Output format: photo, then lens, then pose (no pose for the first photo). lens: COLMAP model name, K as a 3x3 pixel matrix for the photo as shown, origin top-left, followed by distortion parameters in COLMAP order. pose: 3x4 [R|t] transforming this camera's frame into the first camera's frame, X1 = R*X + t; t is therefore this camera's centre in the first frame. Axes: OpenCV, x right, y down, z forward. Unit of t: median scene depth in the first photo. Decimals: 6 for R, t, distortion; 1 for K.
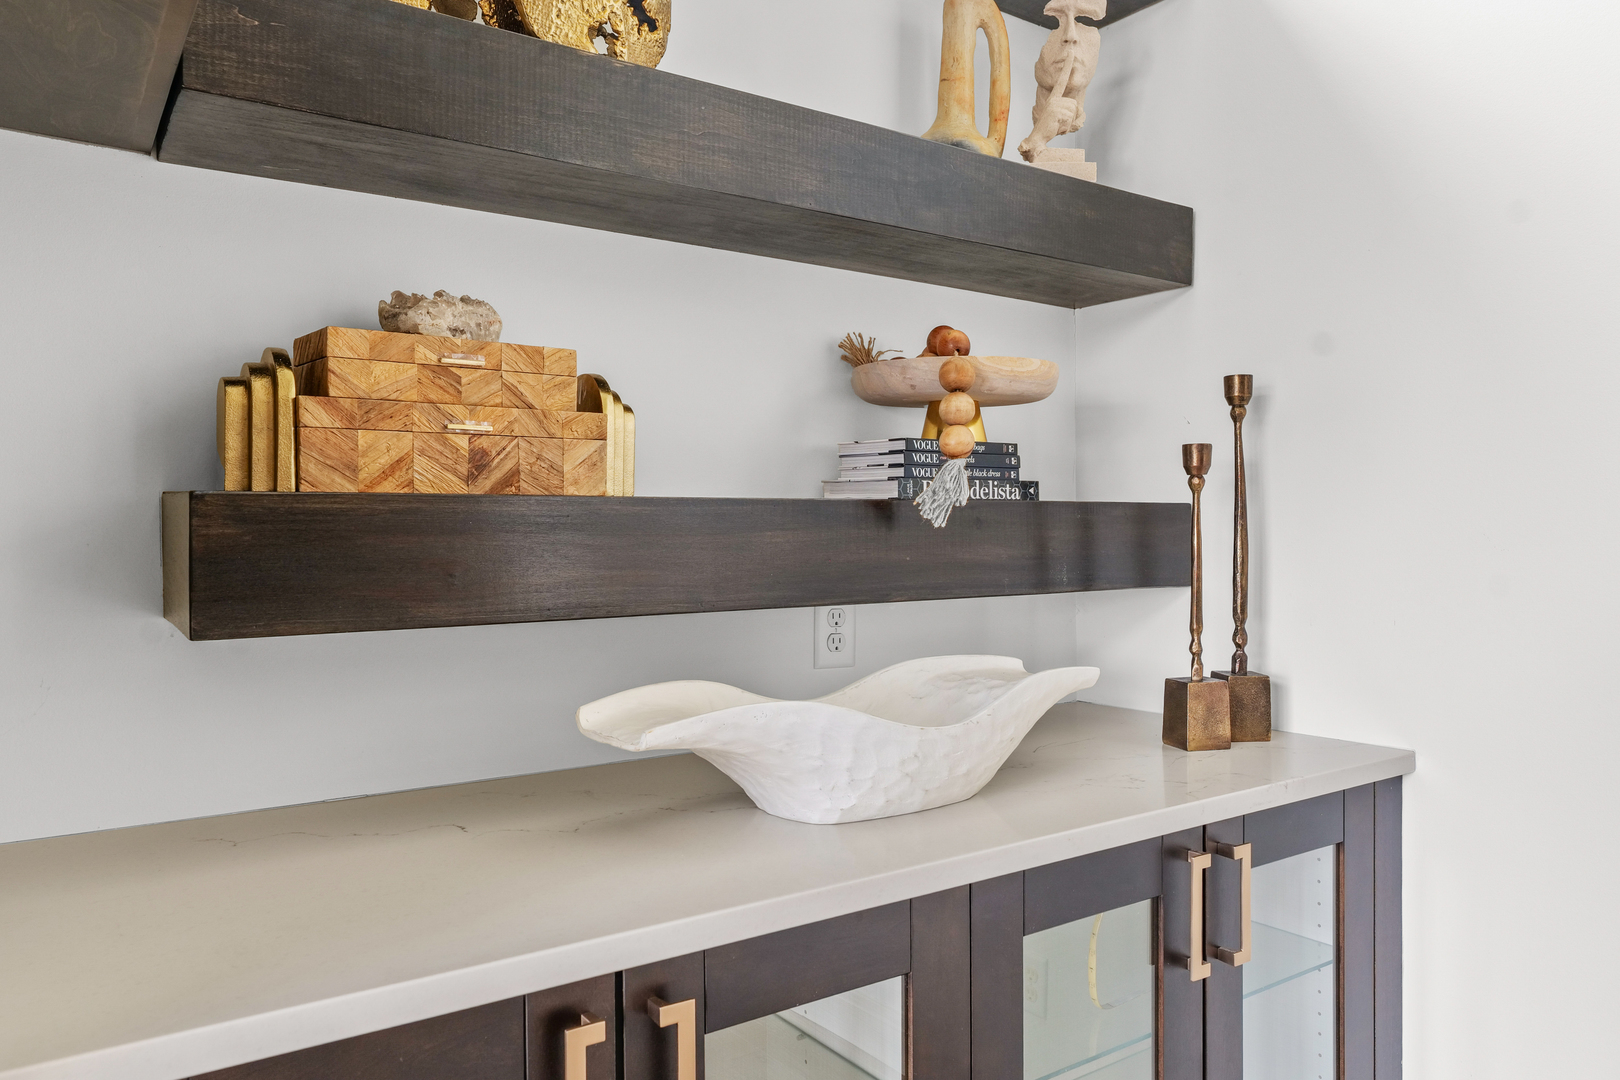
lens RADIAL K [[1122.5, 0, 810.0], [0, 1122.5, 540.0], [0, 0, 1]] dist [0.000762, 0.000053]
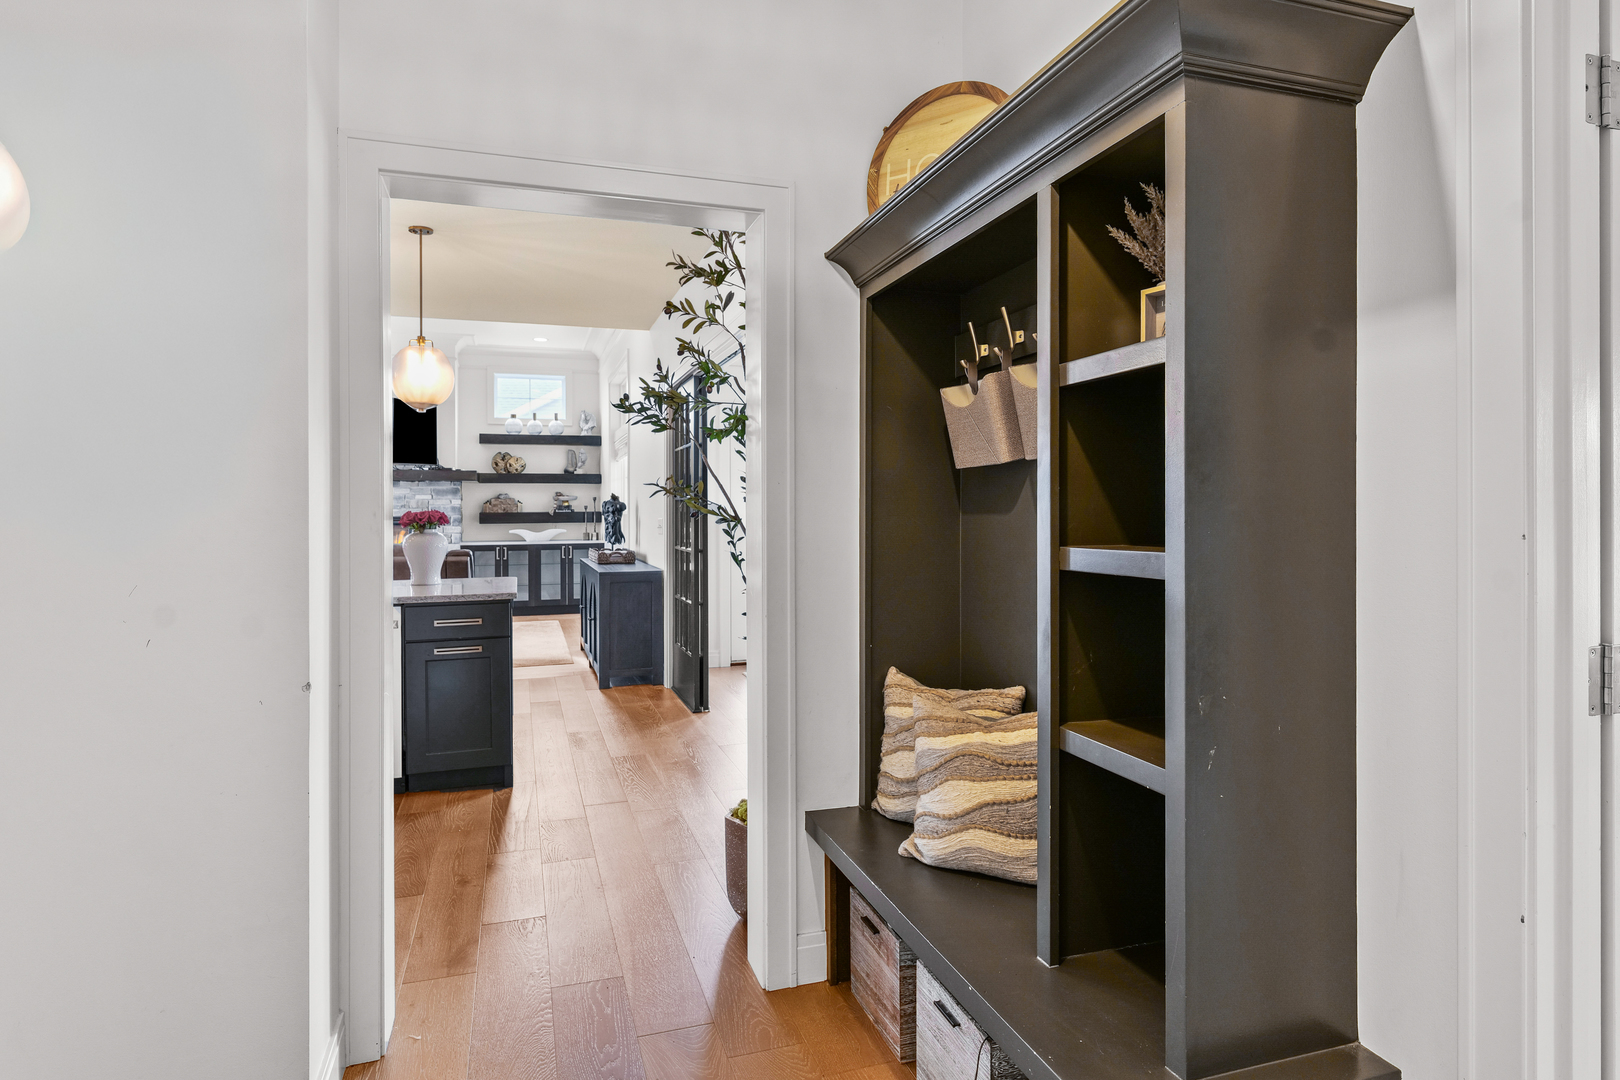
lens RADIAL K [[894.5, 0, 812.3], [0, 894.5, 511.9], [0, 0, 1]] dist [0.001204, 0.000085]
pose [[0.957204, 0.002438, -0.289403, 4.360805], [-0.002622, 0.999997, -0.000248, -0.042038], [0.289401, 0.000996, 0.957207, -5.553011]]
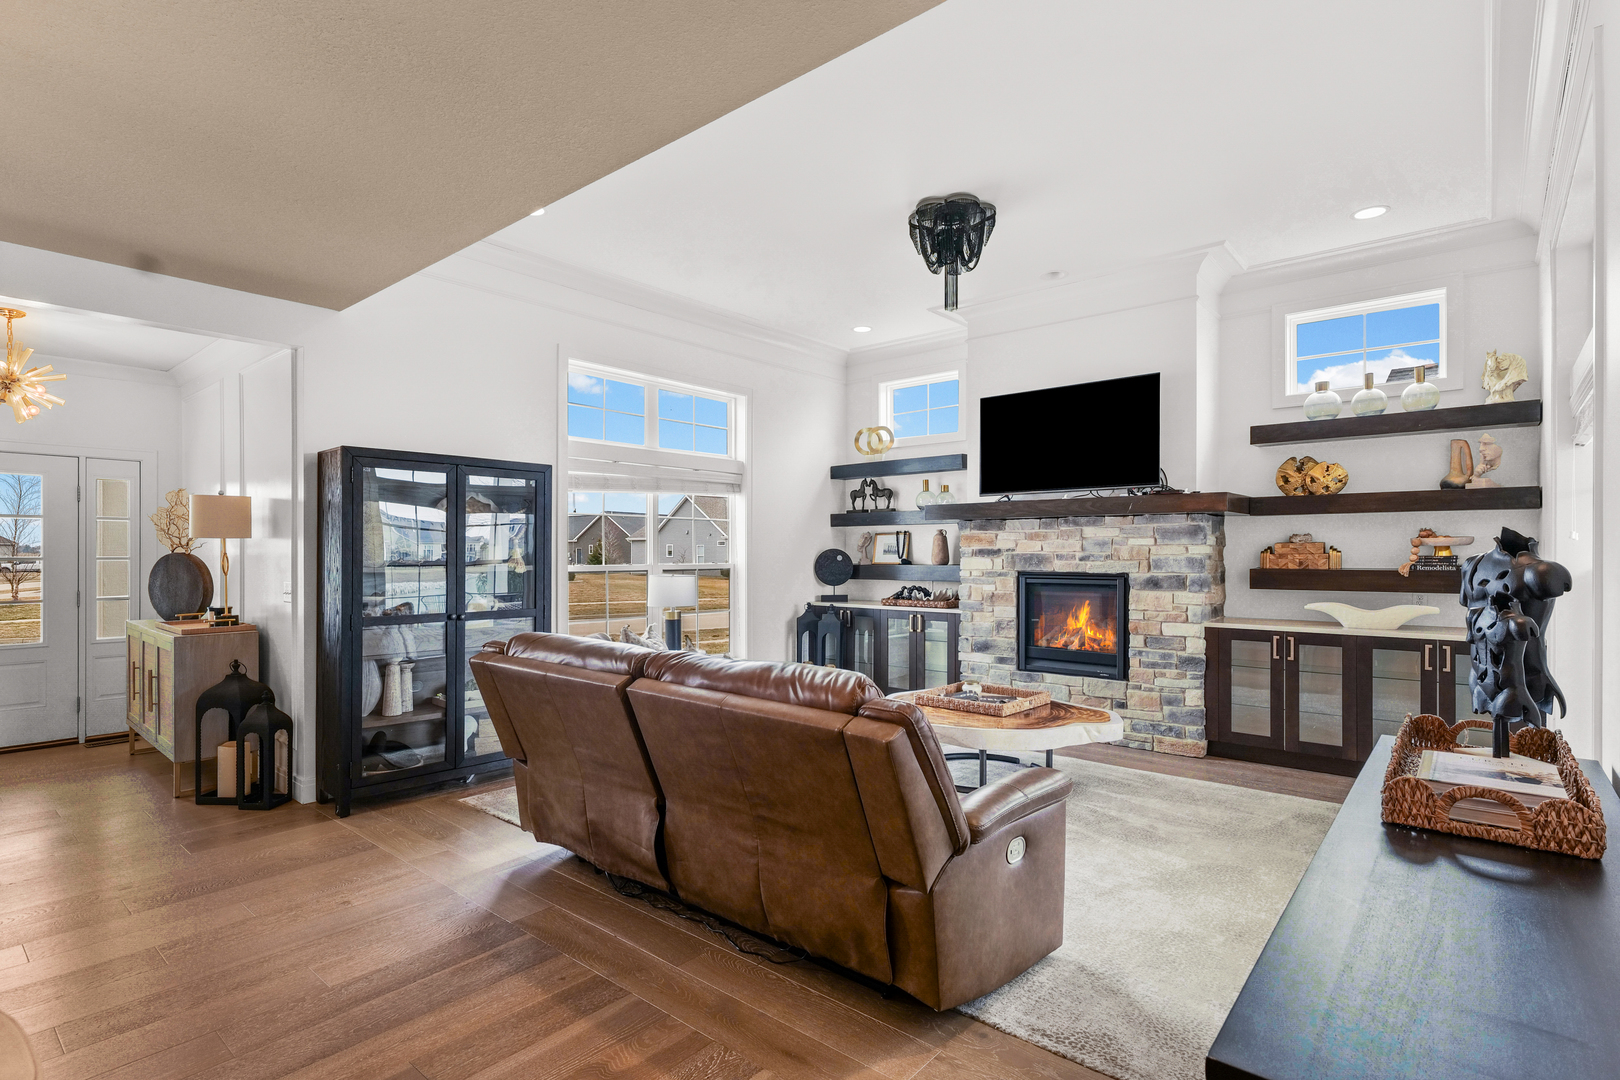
lens RADIAL K [[795.4, 0, 805.8], [0, 795.4, 549.1], [0, 0, 1]] dist [-0.000048, 0.000120]
pose [[0.250293, 0.002693, -0.968166, 2.631050], [-0.005423, 0.999984, 0.001380, -0.113503], [0.968155, 0.004905, 0.250303, -2.192354]]
